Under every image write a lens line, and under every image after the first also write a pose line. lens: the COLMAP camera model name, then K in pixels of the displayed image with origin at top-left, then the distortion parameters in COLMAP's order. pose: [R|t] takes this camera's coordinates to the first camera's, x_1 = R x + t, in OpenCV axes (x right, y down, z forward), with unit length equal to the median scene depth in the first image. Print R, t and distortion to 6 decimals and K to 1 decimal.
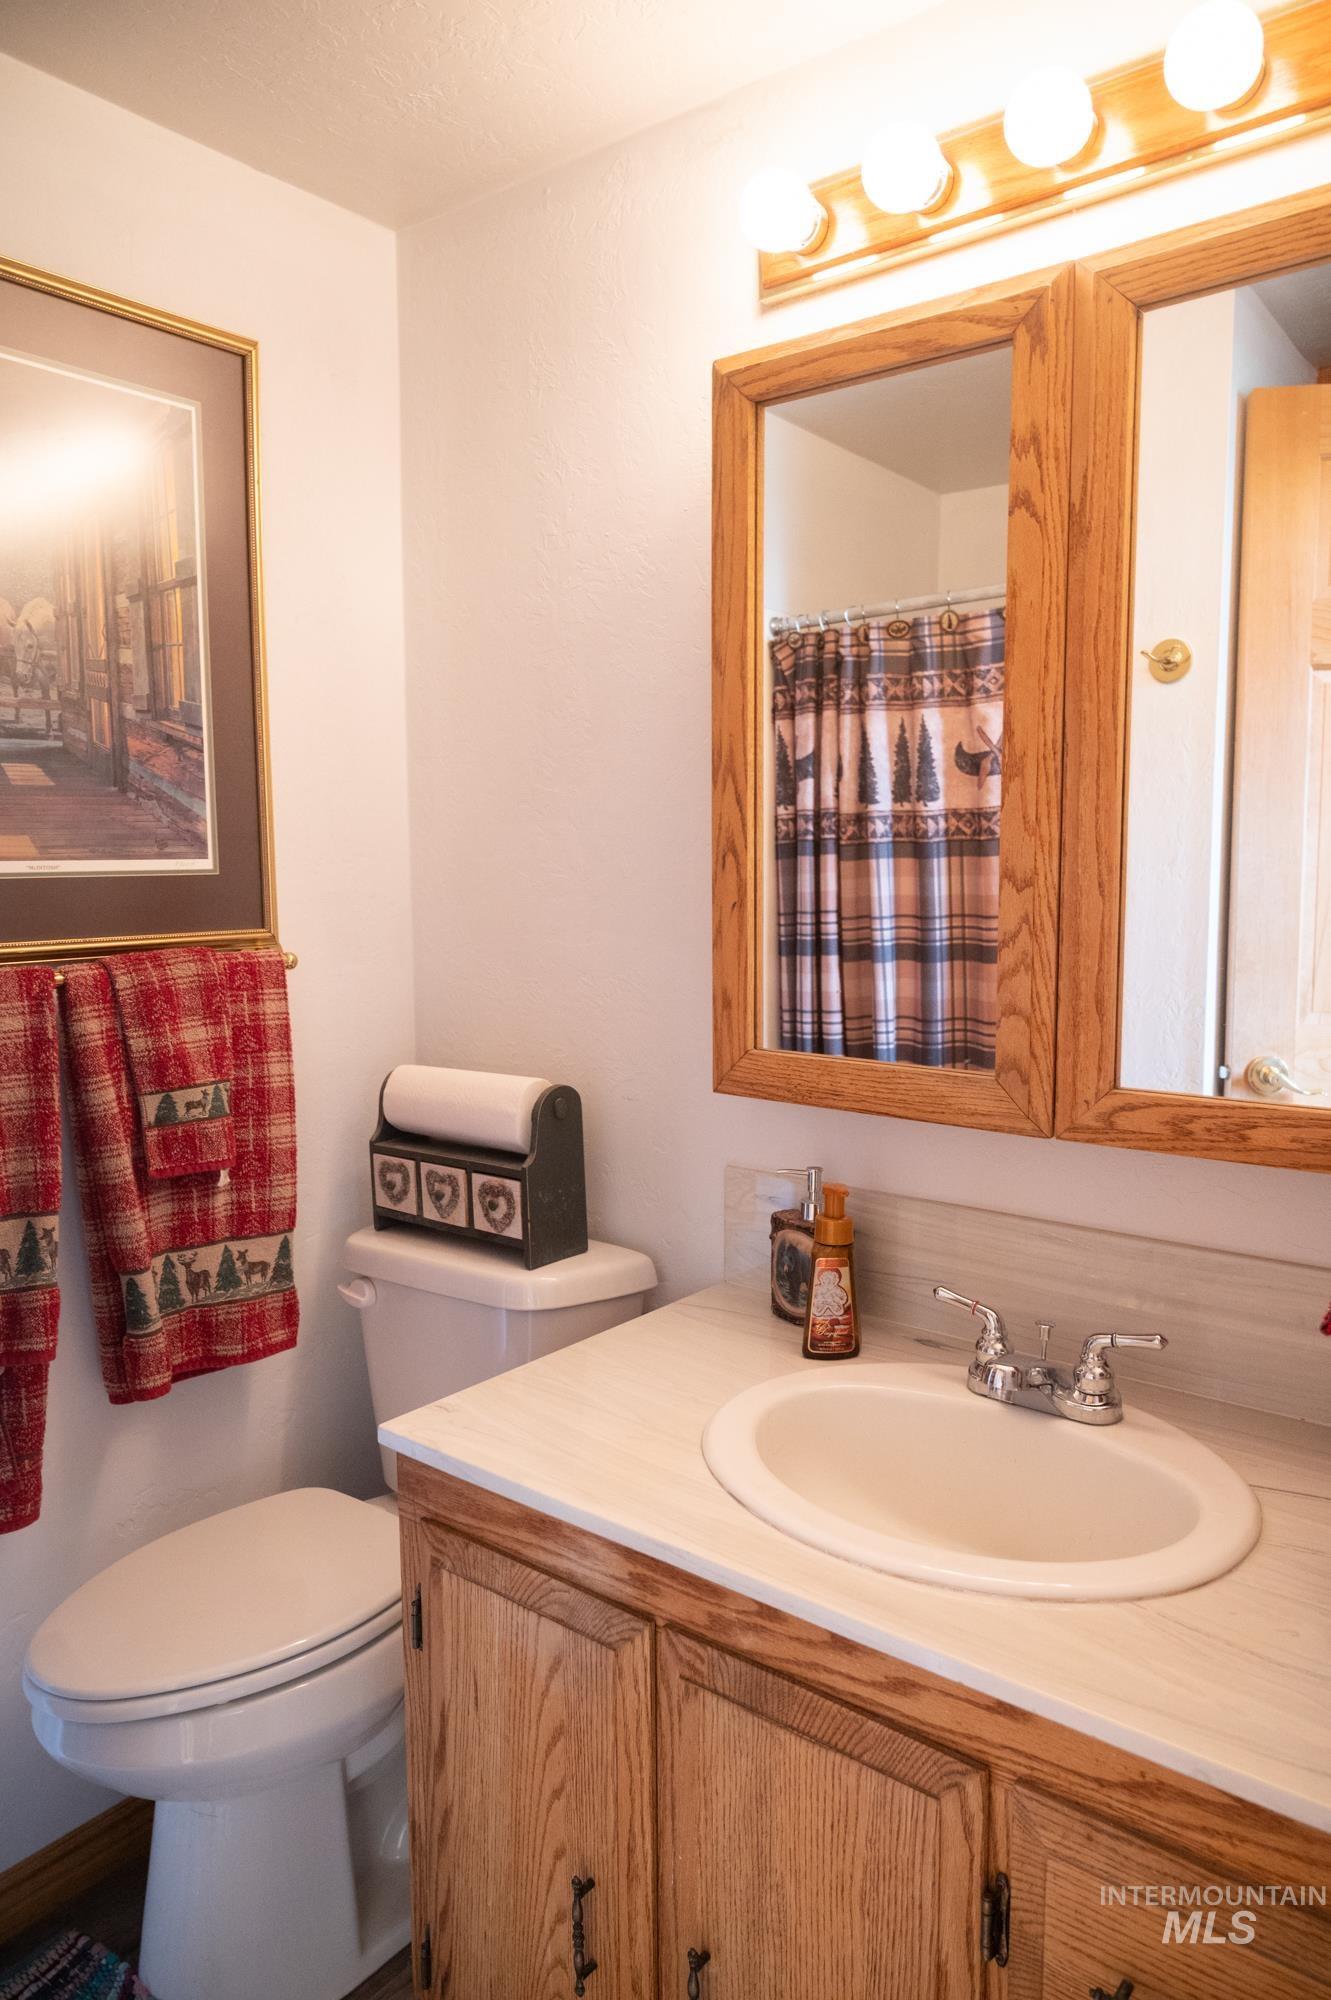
lens RADIAL K [[1339.0, 0, 662.9], [0, 1339.0, 997.9], [0, 0, 1]] dist [-0.004454, 0.003136]
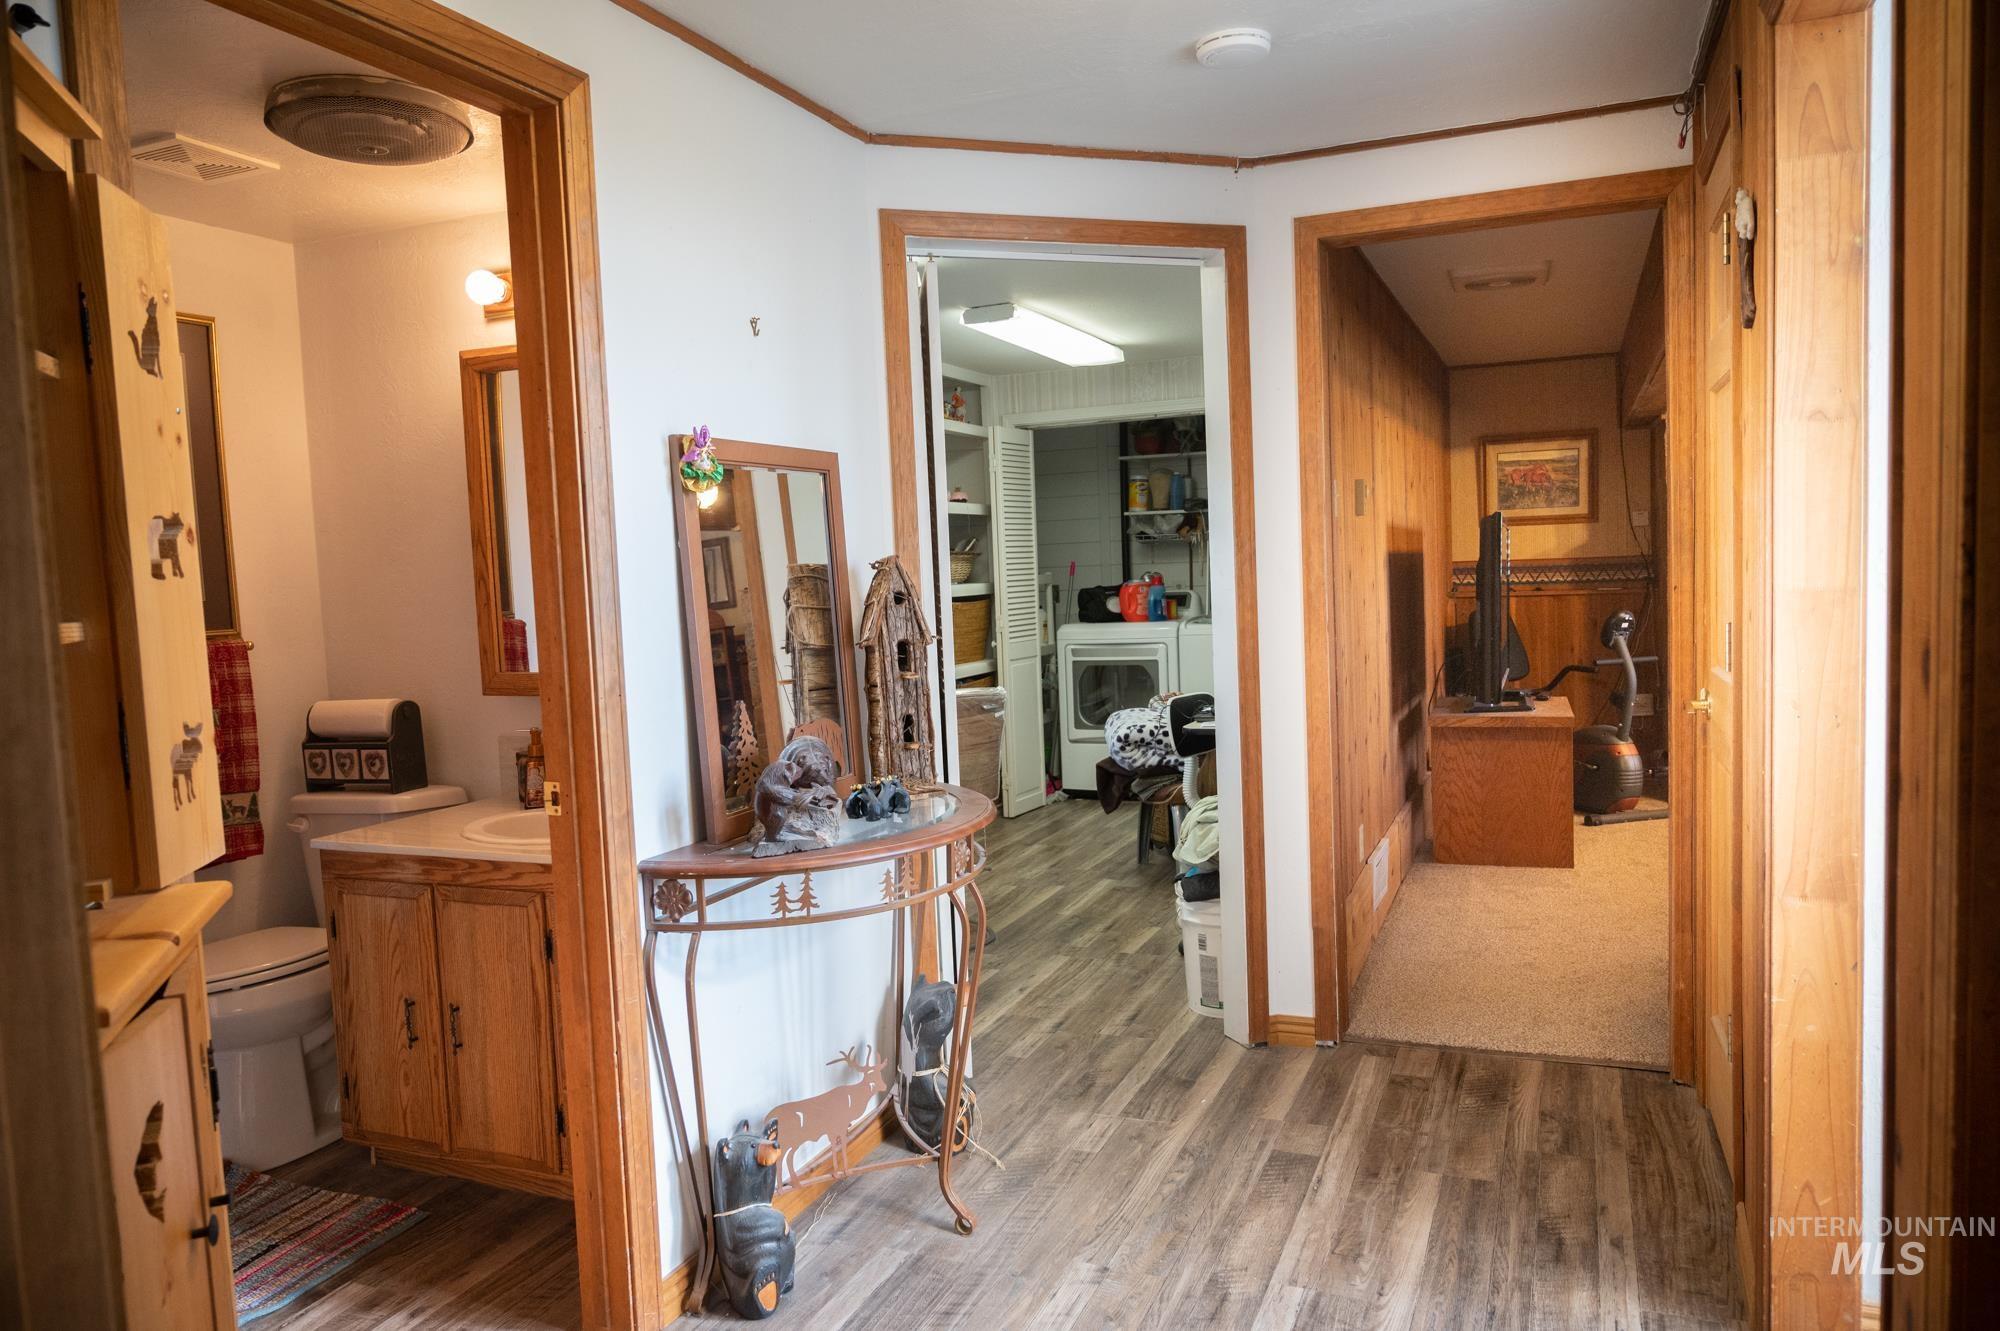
lens RADIAL K [[1339.0, 0, 1007.8], [0, 1339.0, 668.2], [0, 0, 1]] dist [-0.004454, 0.003136]
pose [[0.962529, -0.053288, 0.265893, 0.248455], [0.061787, 0.997808, -0.023695, 0.117099], [-0.264047, 0.039236, 0.963711, -1.107510]]
